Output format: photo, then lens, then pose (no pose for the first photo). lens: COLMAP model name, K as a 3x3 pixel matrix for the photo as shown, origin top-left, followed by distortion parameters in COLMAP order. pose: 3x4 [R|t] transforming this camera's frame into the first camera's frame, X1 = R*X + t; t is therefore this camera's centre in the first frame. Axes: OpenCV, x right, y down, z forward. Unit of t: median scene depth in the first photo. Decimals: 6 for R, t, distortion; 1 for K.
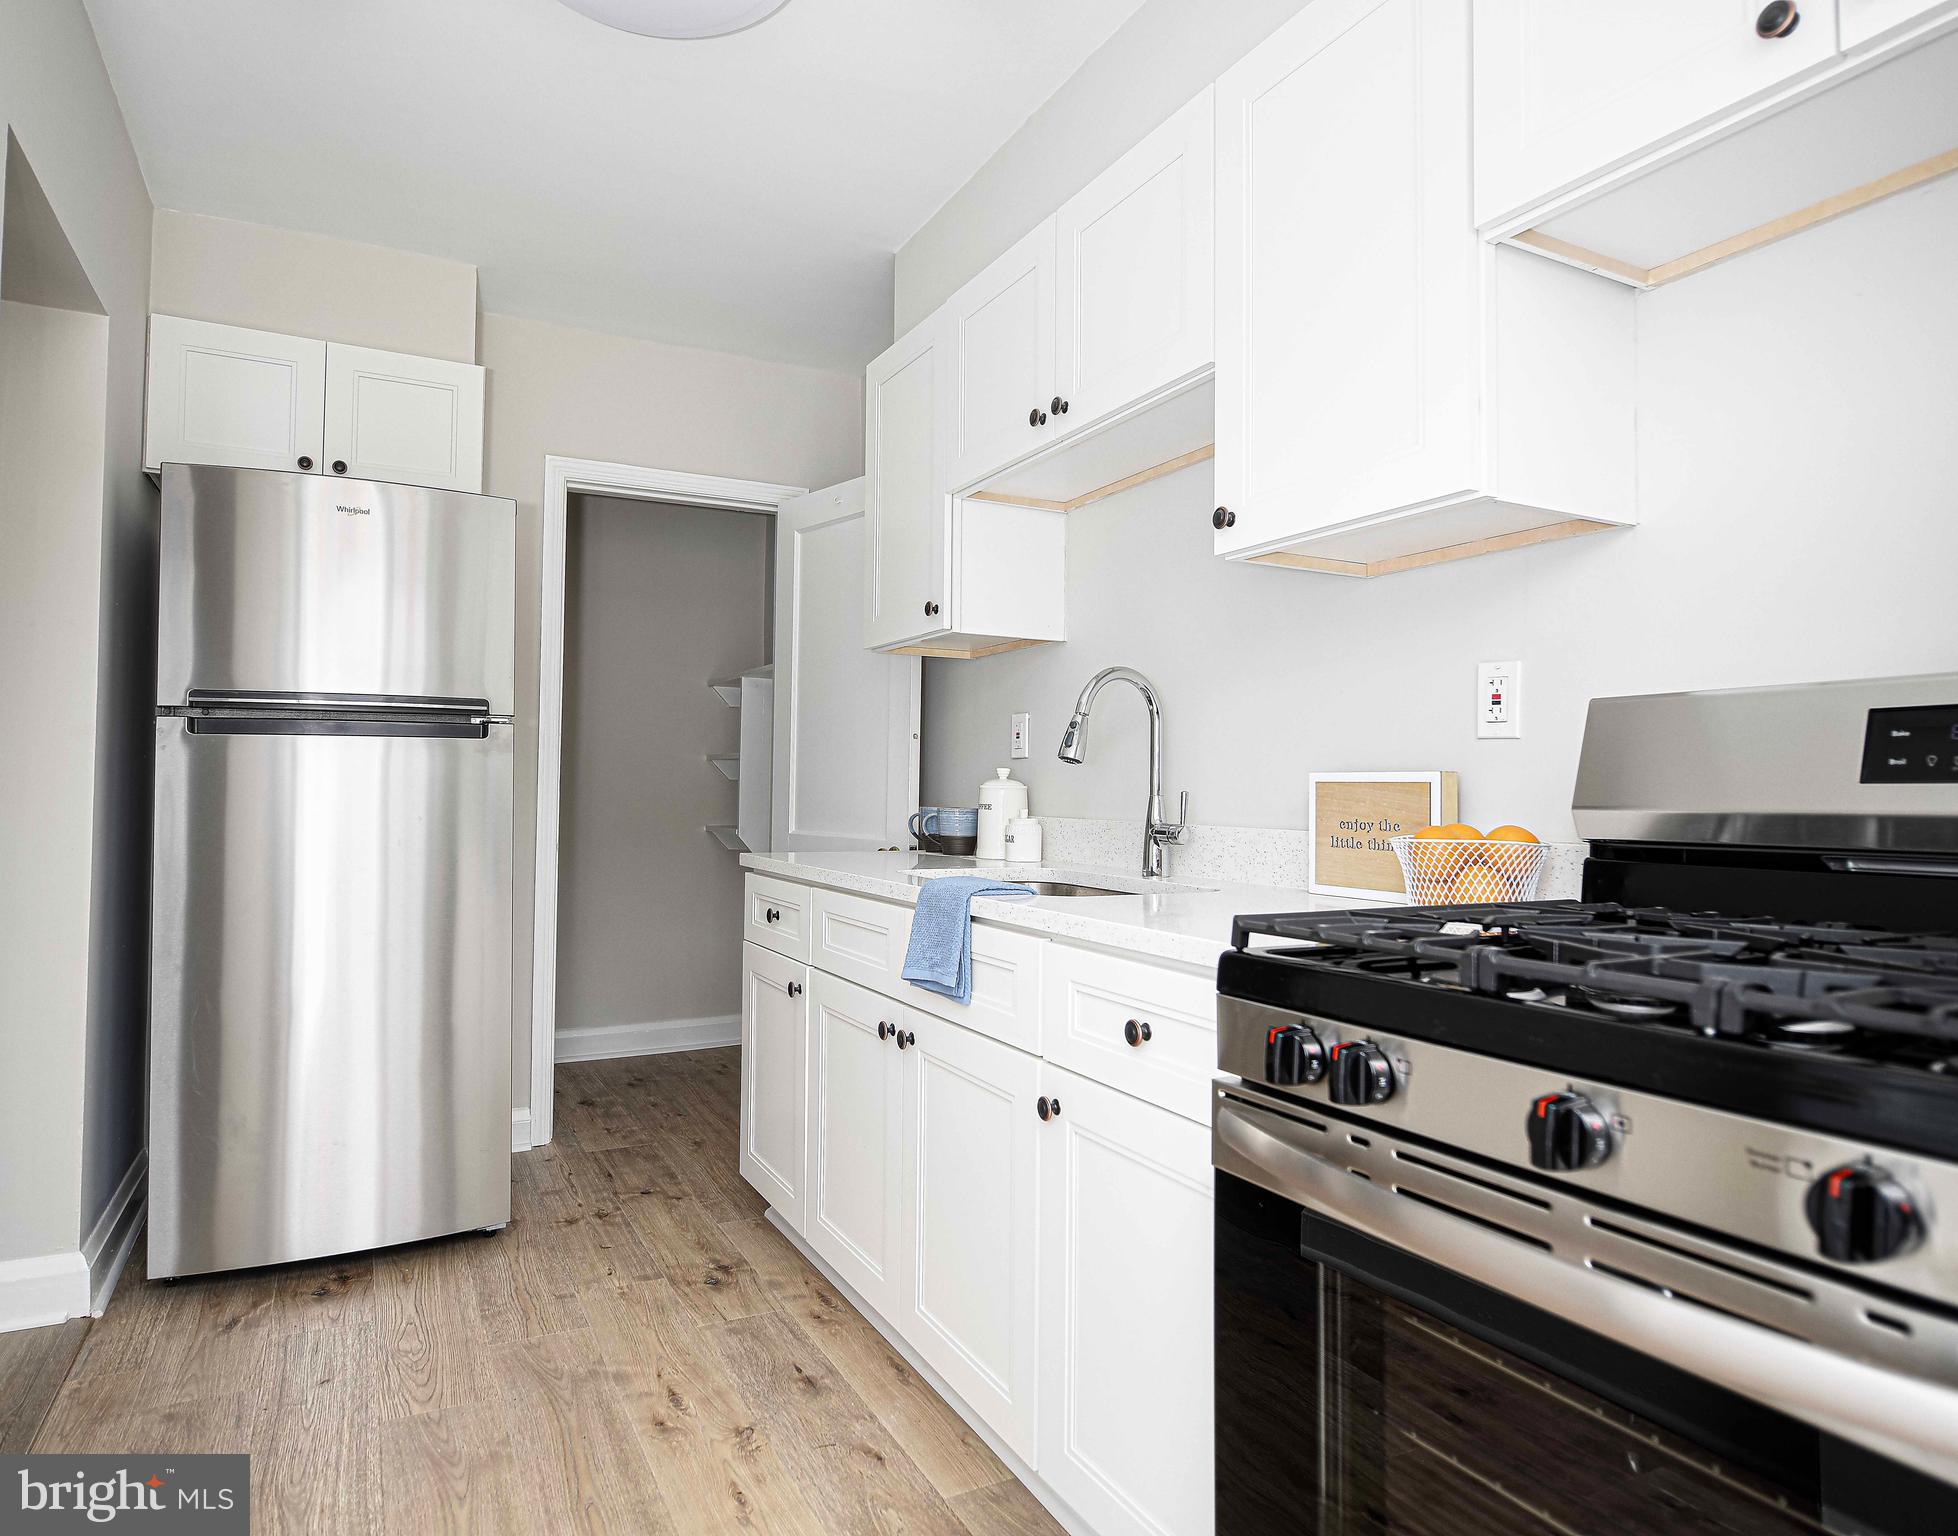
lens RADIAL K [[1206.5, 0, 979.0], [0, 1206.5, 768.0], [0, 0, 1]] dist [-0.006561, -0.004083]
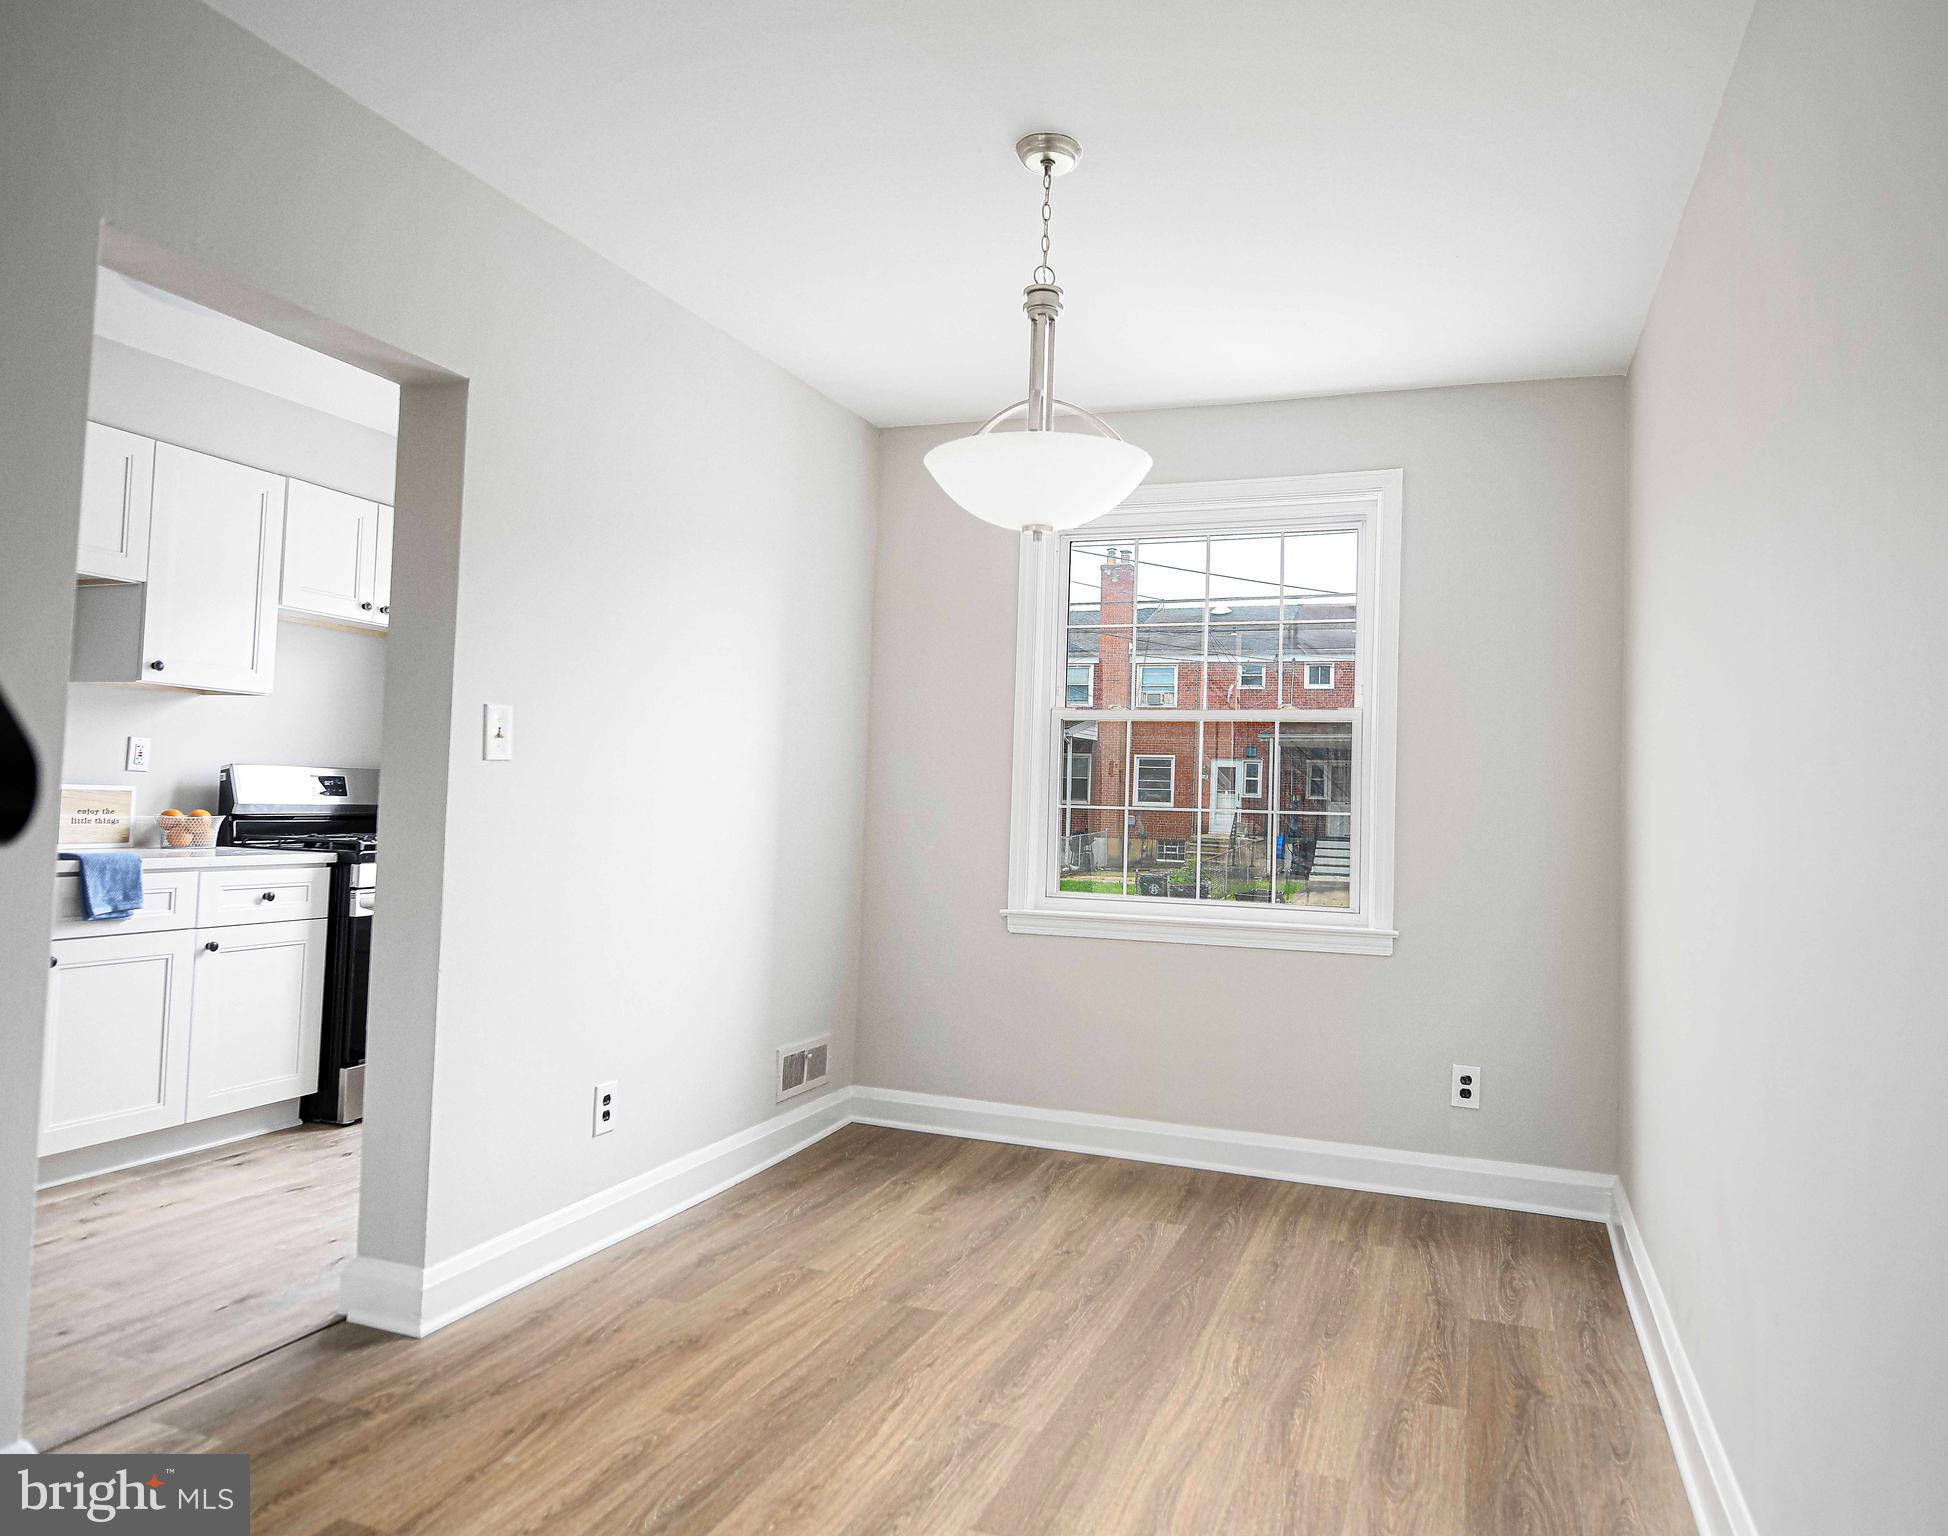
lens RADIAL K [[1179.1, 0, 974.0], [0, 1179.1, 768.0], [0, 0, 1]] dist [0.003938, 0.000437]
pose [[-0.667609, -0.009490, 0.744452, -1.738134], [-0.053699, 0.997928, -0.035435, -0.027645], [-0.742573, -0.063633, -0.666736, 1.006442]]
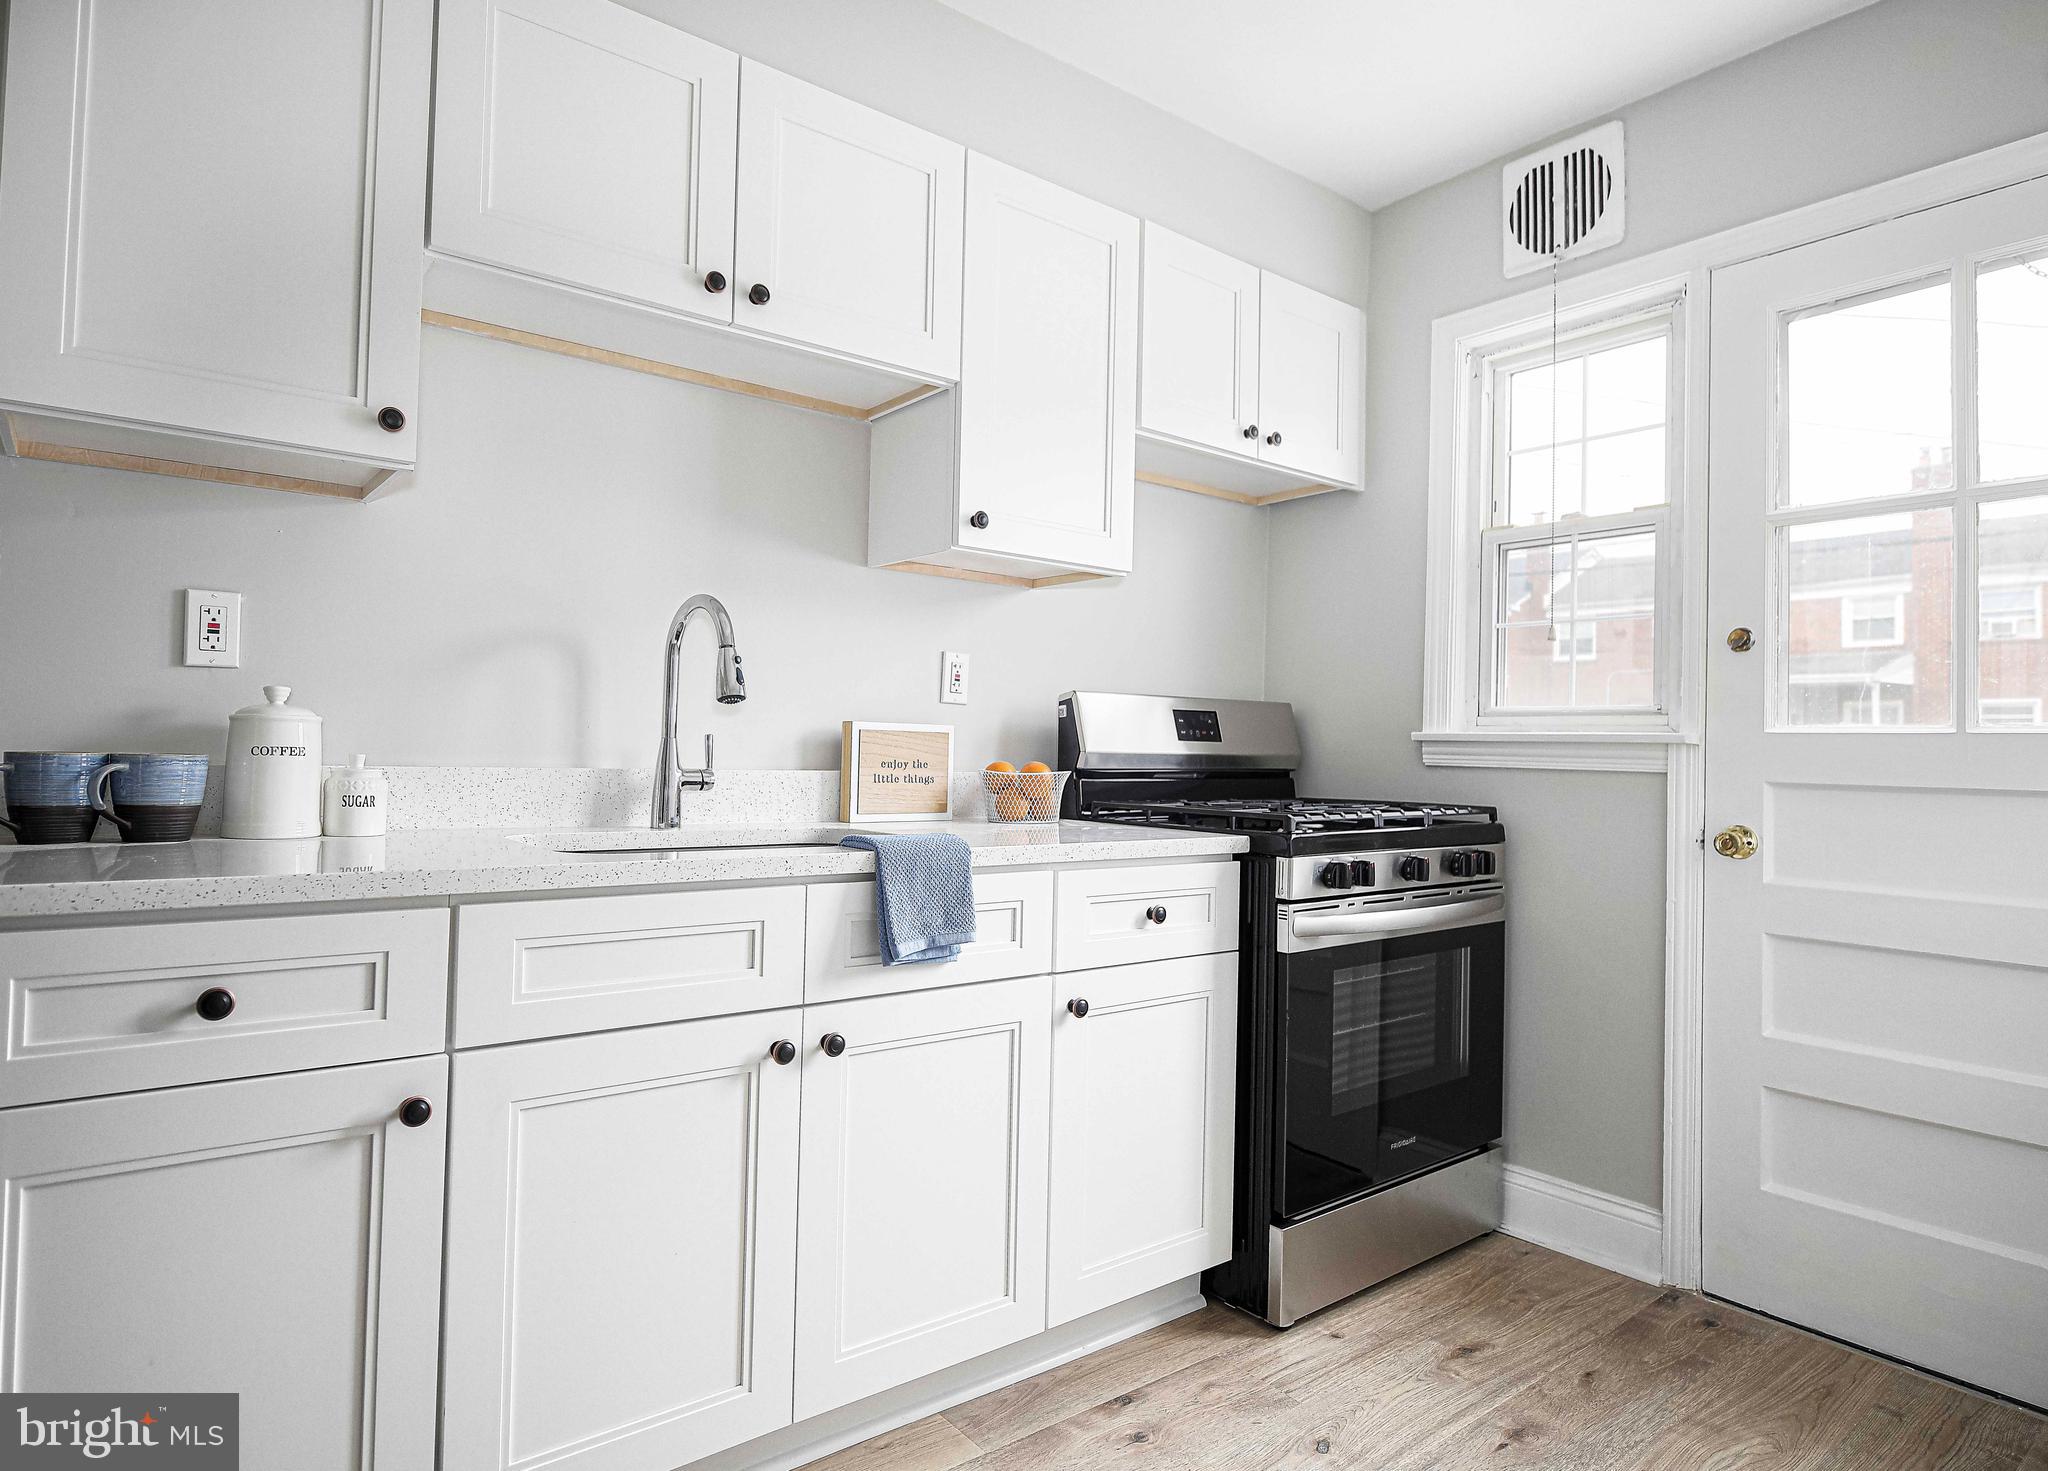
lens RADIAL K [[1152.5, 0, 1024.0], [0, 1152.5, 735.5], [0, 0, 1]] dist [-0.006243, -0.001053]
pose [[-0.183849, -0.001377, 0.982954, -0.753450], [-0.041179, 0.999132, -0.006302, 0.015505], [-0.982092, -0.041635, -0.183746, 0.901163]]
